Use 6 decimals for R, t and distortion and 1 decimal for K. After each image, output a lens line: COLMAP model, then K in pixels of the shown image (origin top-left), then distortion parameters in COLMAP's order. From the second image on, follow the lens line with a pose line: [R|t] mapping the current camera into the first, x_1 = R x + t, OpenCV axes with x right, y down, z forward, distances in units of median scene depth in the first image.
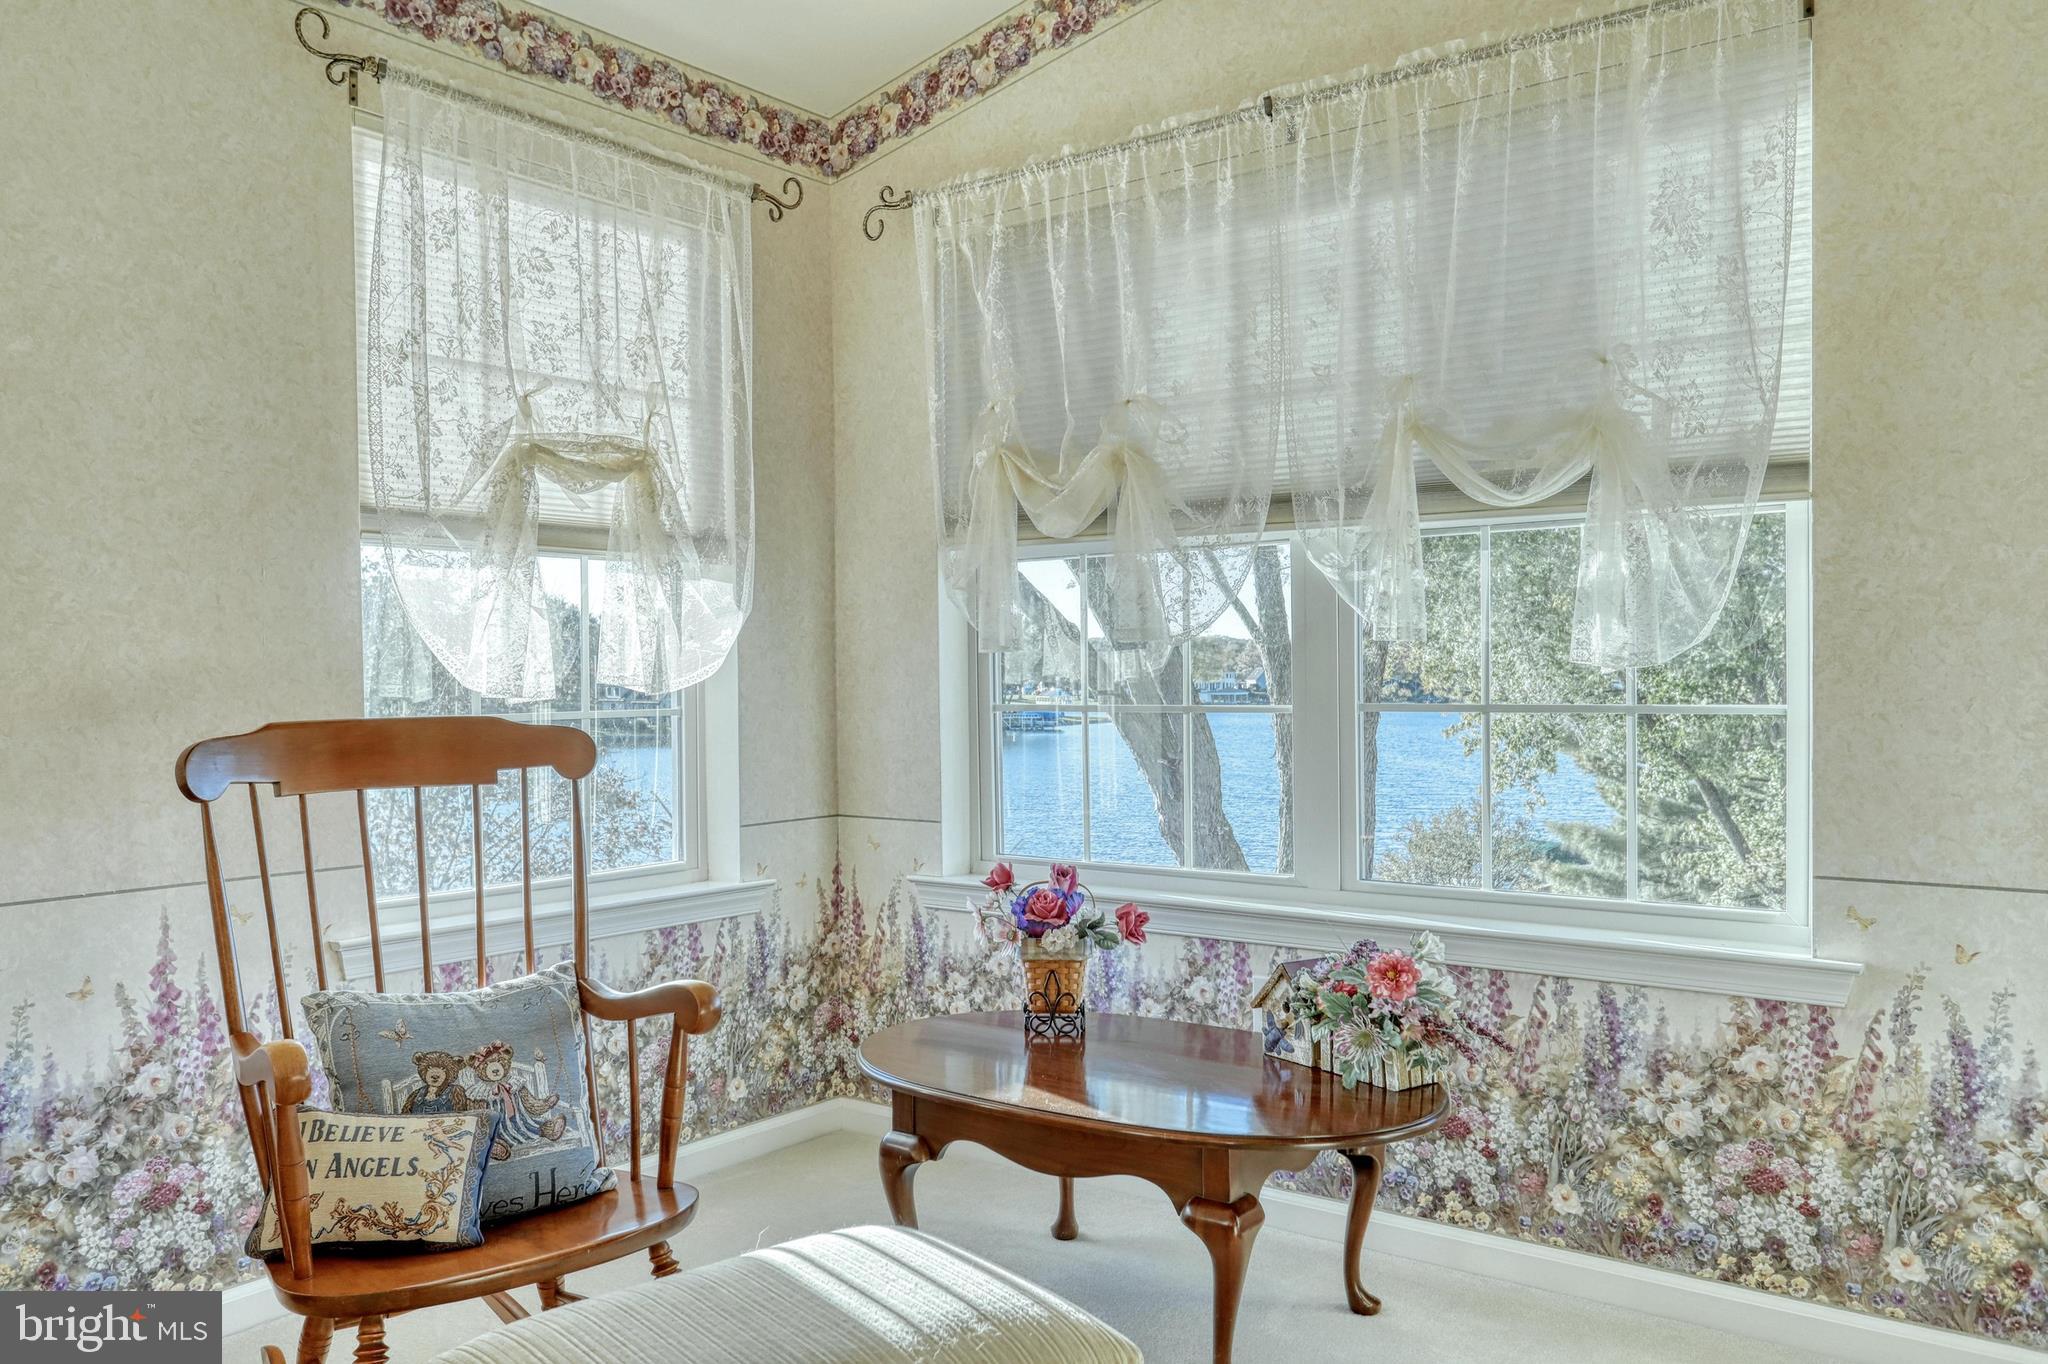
lens RADIAL K [[1546.8, 0, 1036.0], [0, 1546.8, 693.6], [0, 0, 1]] dist [0.003542, -0.004637]
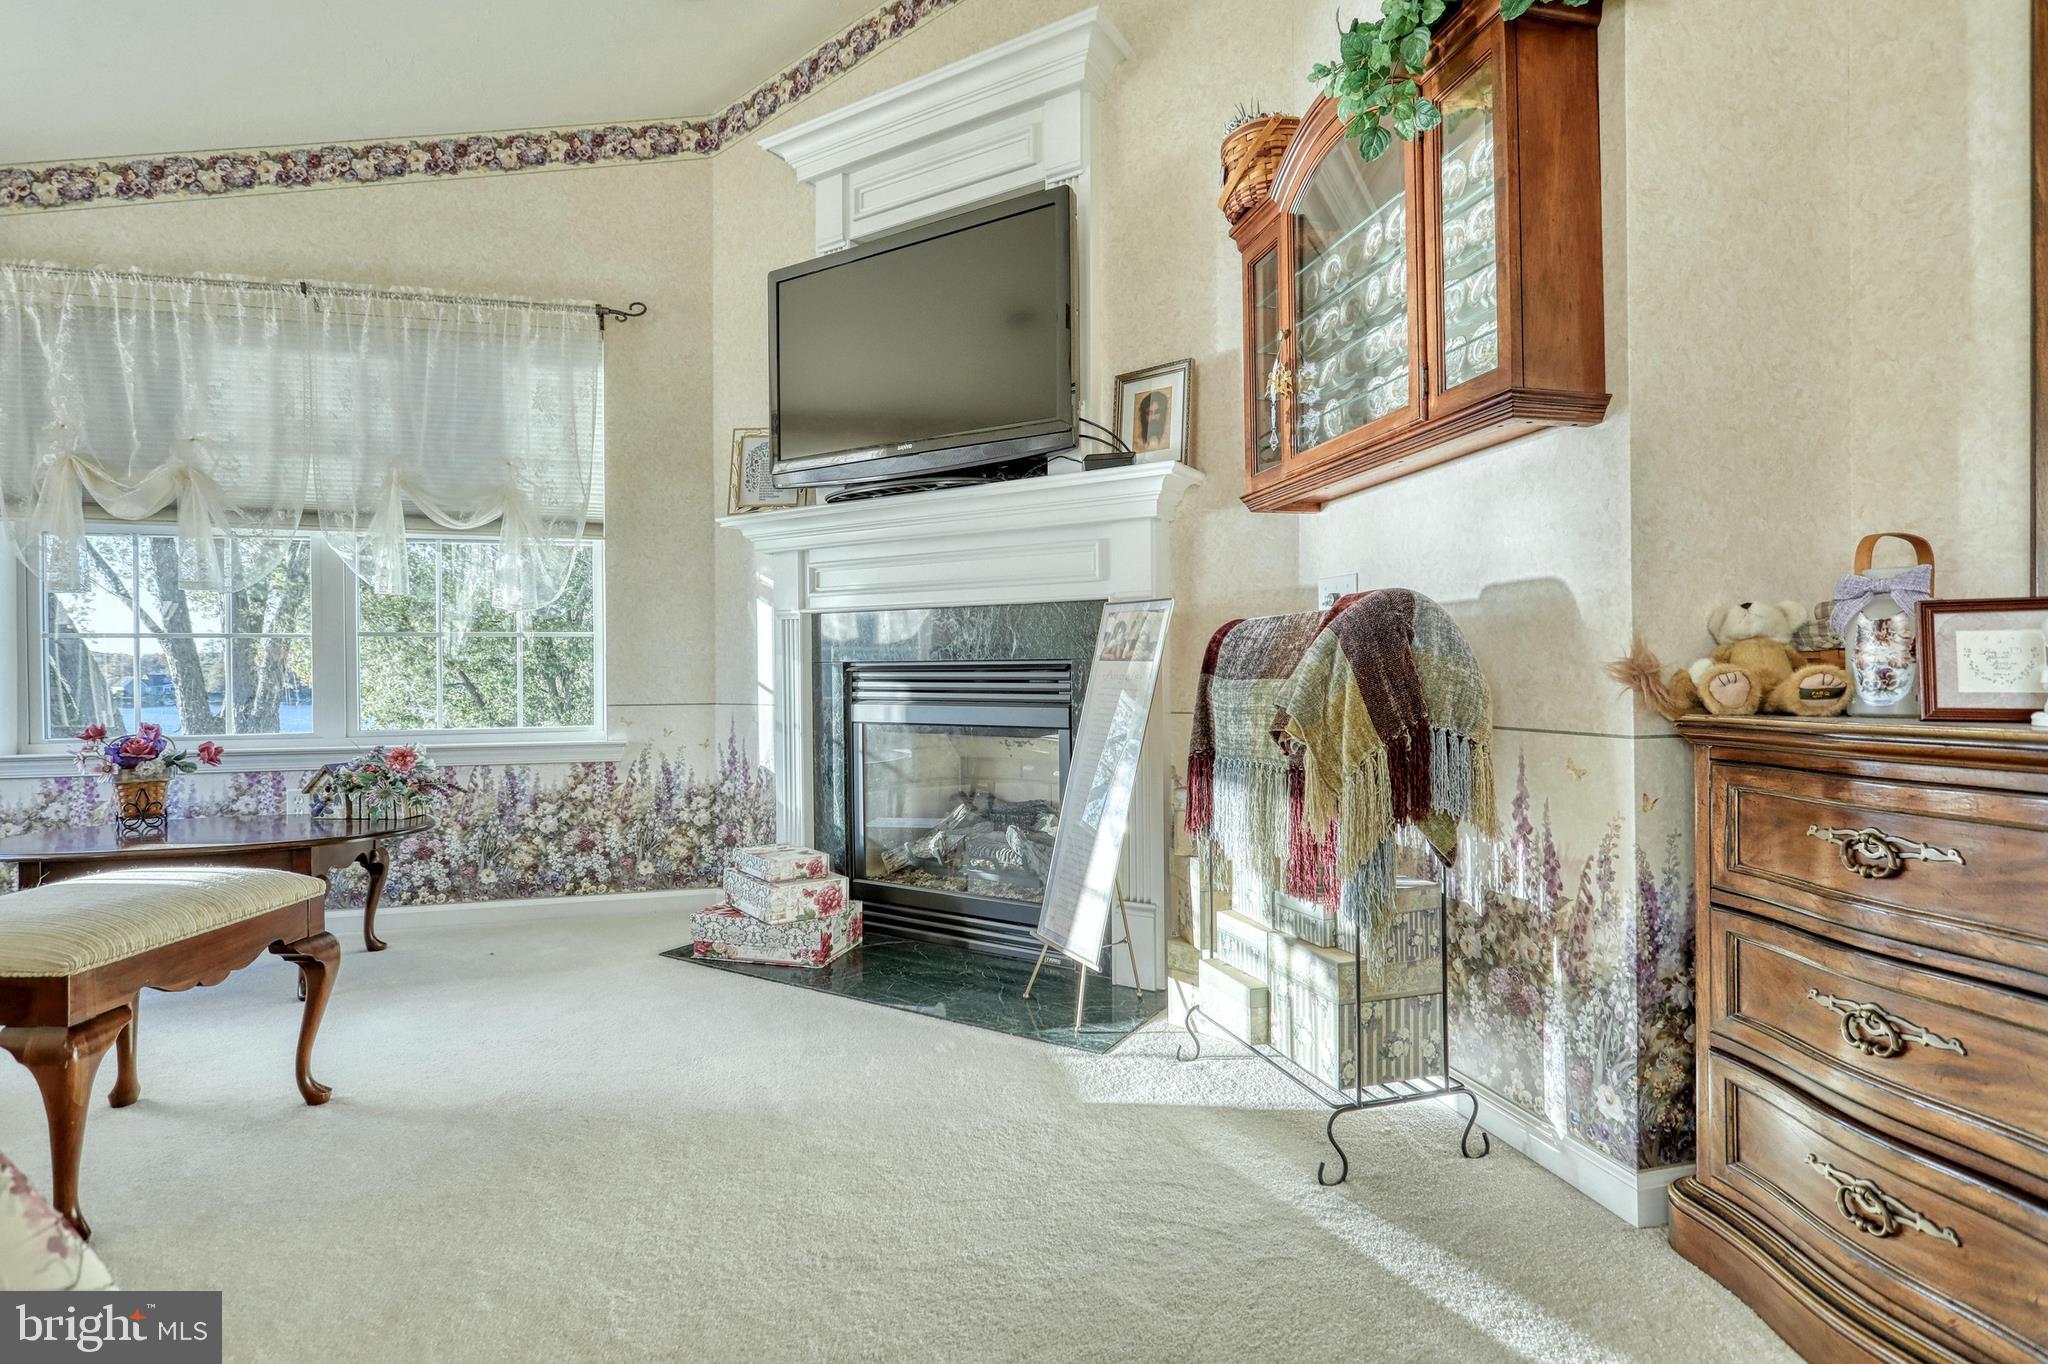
lens RADIAL K [[945.1, 0, 1006.7], [0, 945.1, 672.9], [0, 0, 1]] dist [-0.010568, 0.004414]
pose [[0.627015, 0.004017, 0.778997, -0.194628], [0.015187, 0.999734, -0.017380, 0.096148], [-0.778859, 0.022728, 0.626787, -0.305317]]
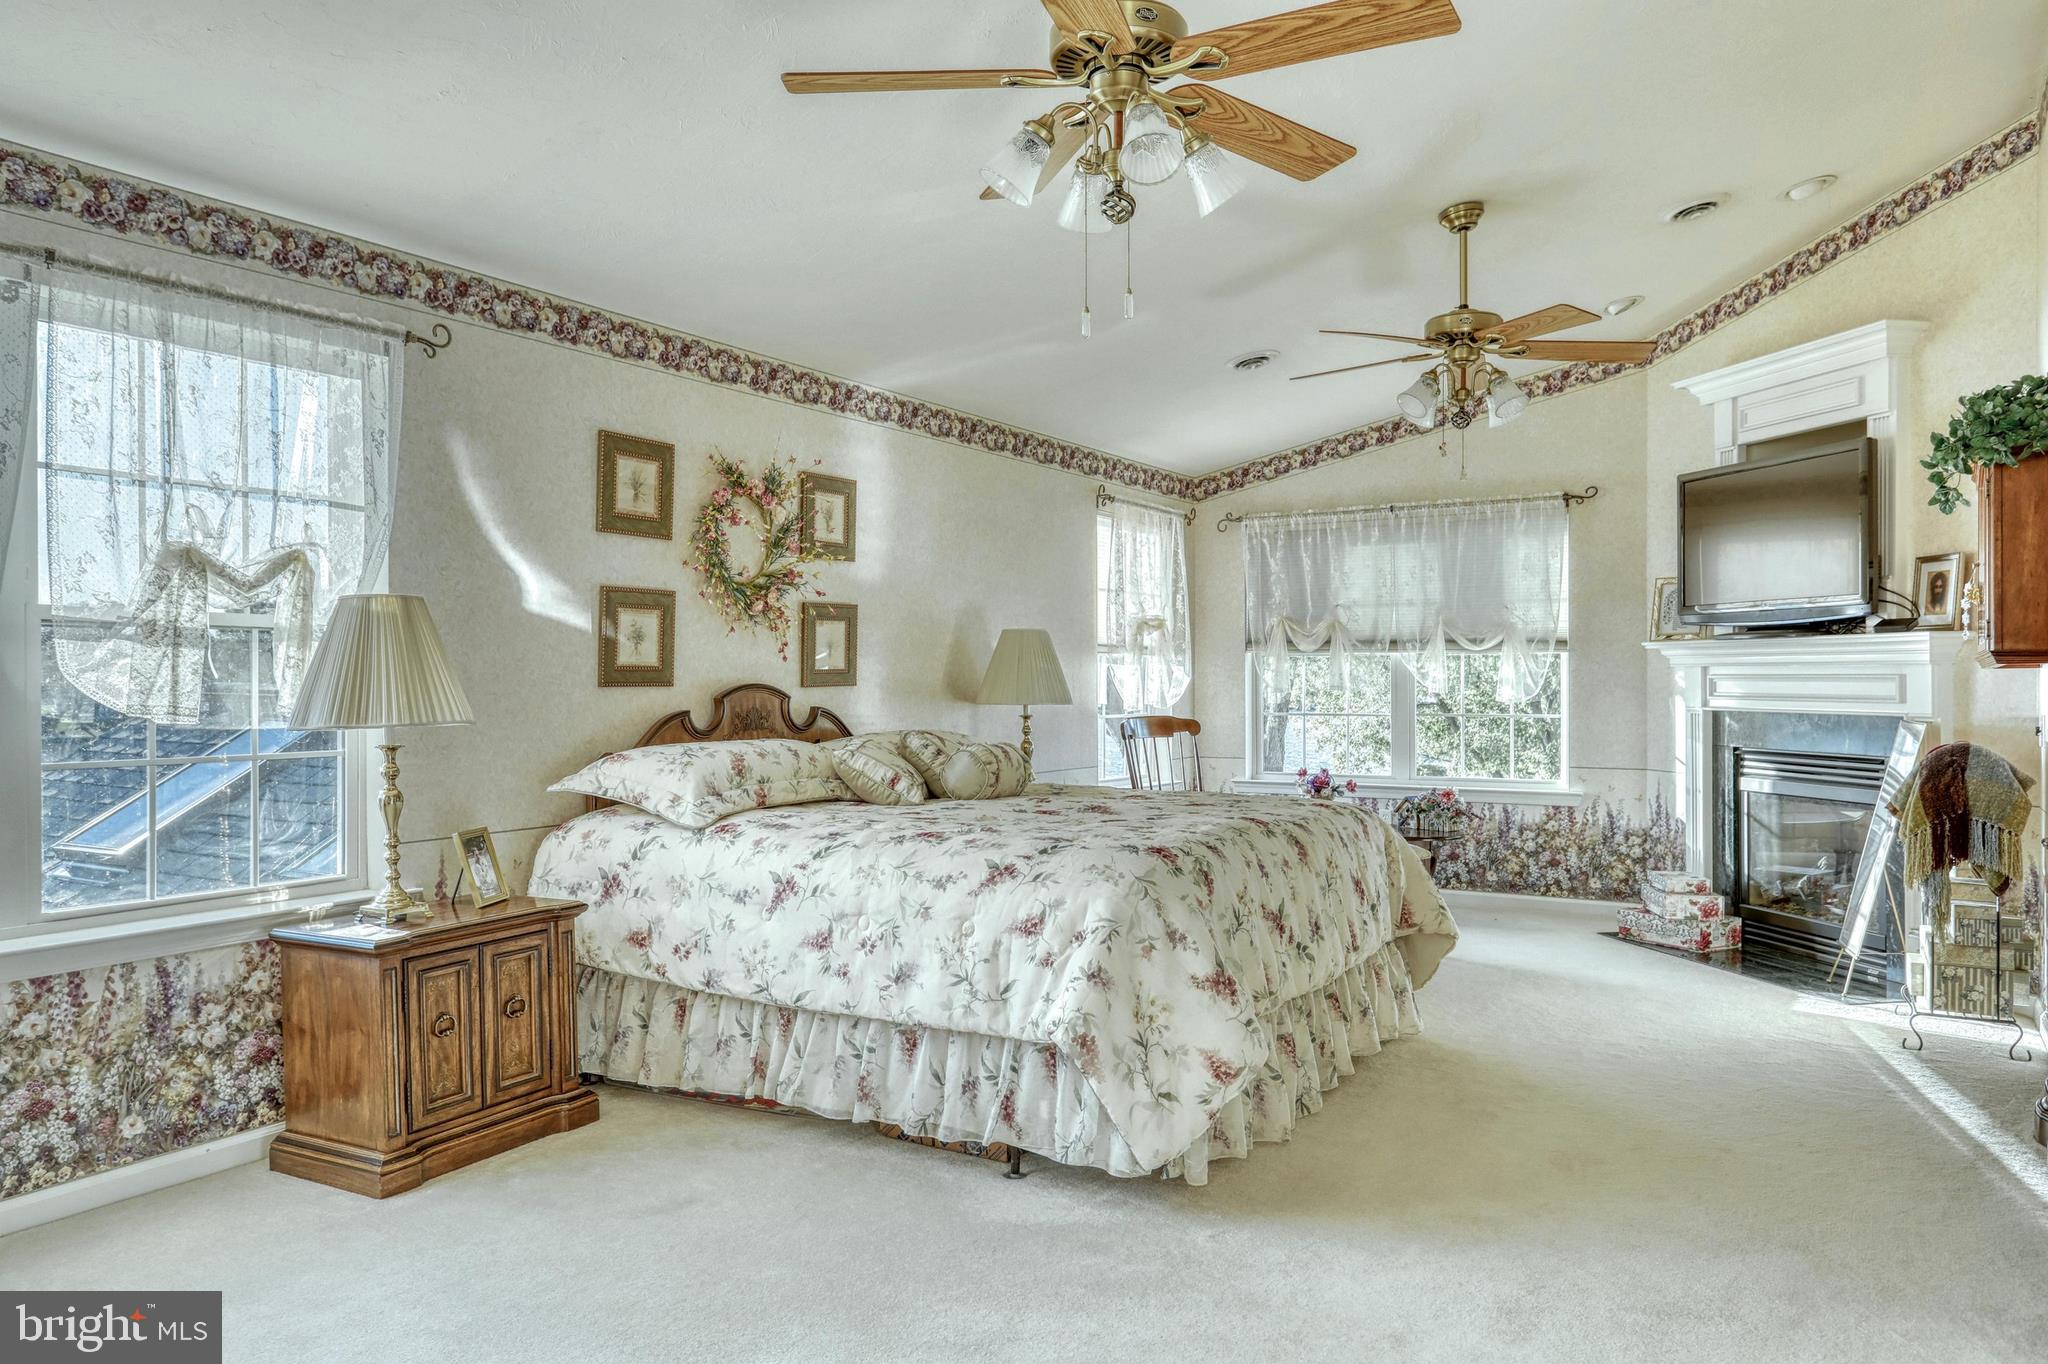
lens RADIAL K [[1479.1, 0, 1023.4], [0, 1479.1, 673.9], [0, 0, 1]] dist [-0.000512, -0.001954]
pose [[0.994009, 0.009363, 0.108895, -0.917084], [-0.007490, 0.999817, -0.017597, -0.014186], [-0.109040, 0.016676, 0.993897, -1.845486]]
